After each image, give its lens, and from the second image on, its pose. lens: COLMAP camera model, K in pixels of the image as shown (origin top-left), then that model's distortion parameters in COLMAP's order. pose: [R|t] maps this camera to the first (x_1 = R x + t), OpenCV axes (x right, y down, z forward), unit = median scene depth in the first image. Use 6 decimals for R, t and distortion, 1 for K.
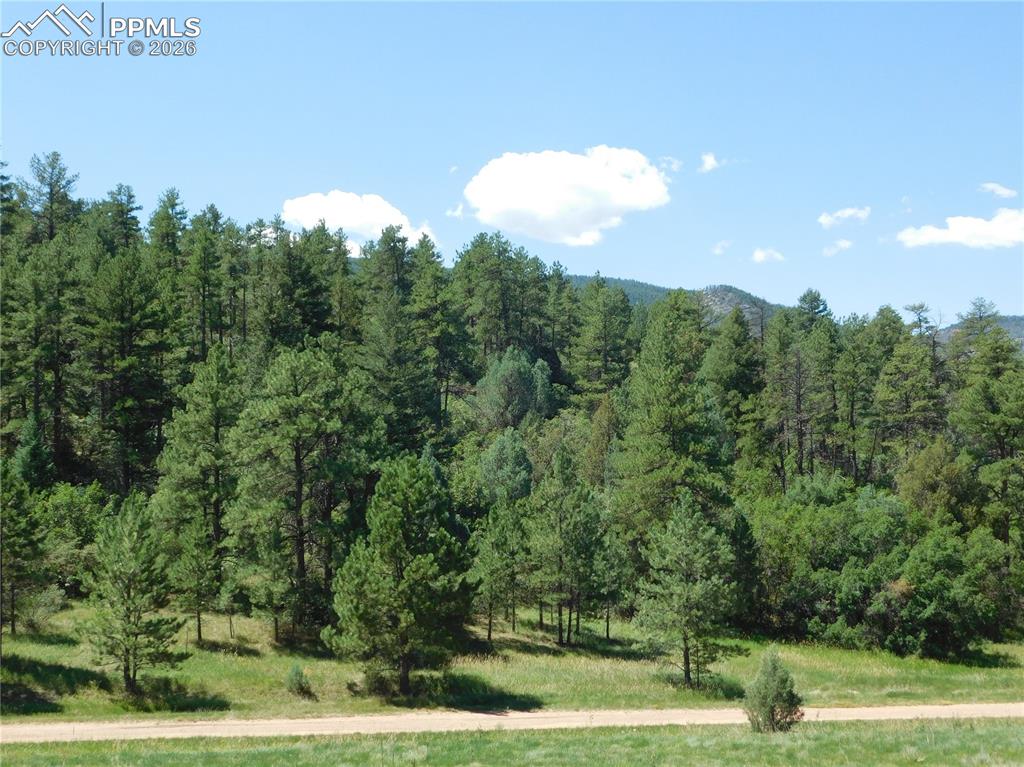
lens RADIAL K [[1348.4, 0, 508.8], [0, 1348.4, 388.7], [0, 0, 1]] dist [0.014423, 0.000000]
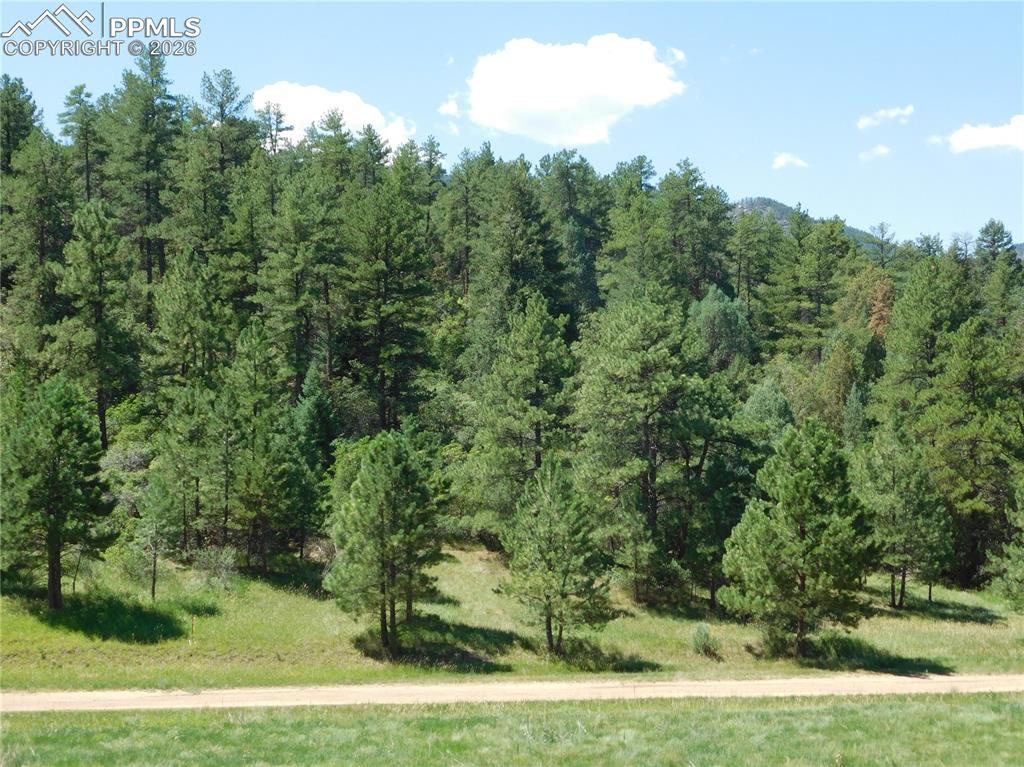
lens RADIAL K [[1547.2, 0, 511.6], [0, 1547.2, 377.8], [0, 0, 1]] dist [0.043754, 0.000000]
pose [[0.999846, 0.007194, 0.015978, -0.157921], [-0.007868, 0.999063, 0.042560, -0.012518], [-0.015657, -0.042679, 0.998966, -0.063304]]
